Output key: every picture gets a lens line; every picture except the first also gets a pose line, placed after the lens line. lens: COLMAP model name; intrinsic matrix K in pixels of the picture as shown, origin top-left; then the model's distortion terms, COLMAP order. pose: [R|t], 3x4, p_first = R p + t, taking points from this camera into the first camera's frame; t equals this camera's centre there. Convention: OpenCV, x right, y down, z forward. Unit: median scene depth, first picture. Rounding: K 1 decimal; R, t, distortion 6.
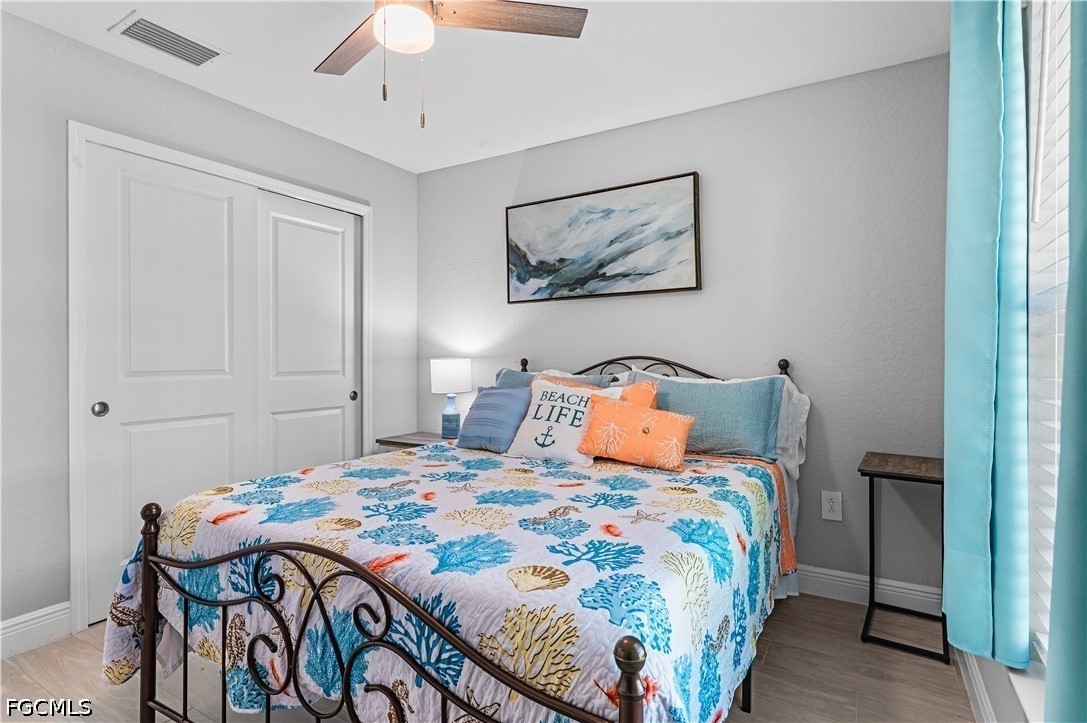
lens RADIAL K [[560.9, 0, 542.2], [0, 560.9, 355.0], [0, 0, 1]] dist [0.003423, 0.002611]
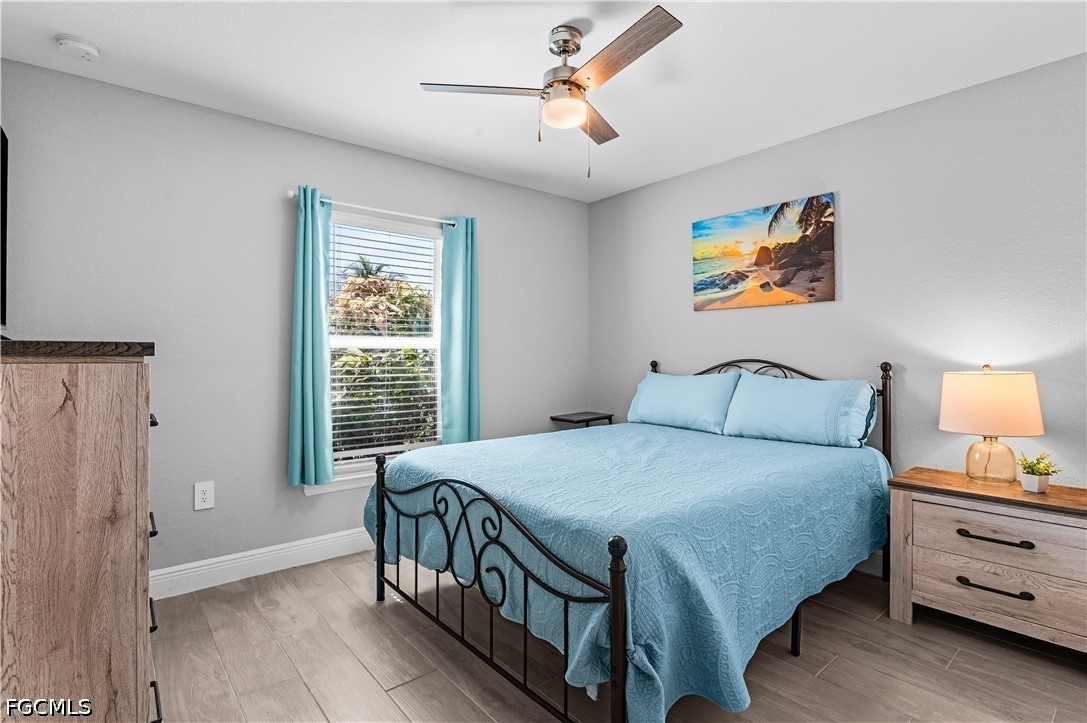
lens RADIAL K [[521.1, 0, 537.0], [0, 521.1, 356.7], [0, 0, 1]] dist [-0.023364, 0.000060]
pose [[0.939169, -0.001324, -0.343452, 0.123548], [-0.000336, 0.999989, -0.004773, 0.001442], [0.343454, 0.004598, 0.939158, -0.124804]]
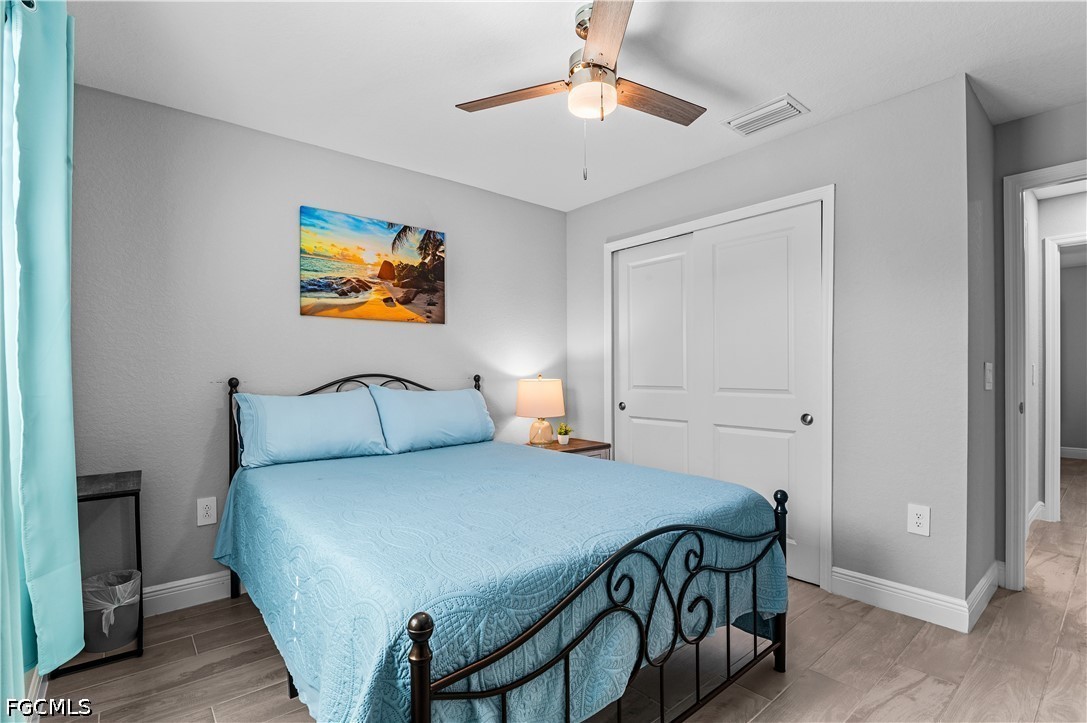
lens RADIAL K [[521.1, 0, 504.6], [0, 521.1, 379.1], [0, 0, 1]] dist [-0.023364, 0.000060]
pose [[0.351952, -0.019867, 0.935807, -0.673888], [0.009408, 0.999799, 0.017687, -0.003266], [-0.935971, 0.002579, 0.352069, 0.394743]]
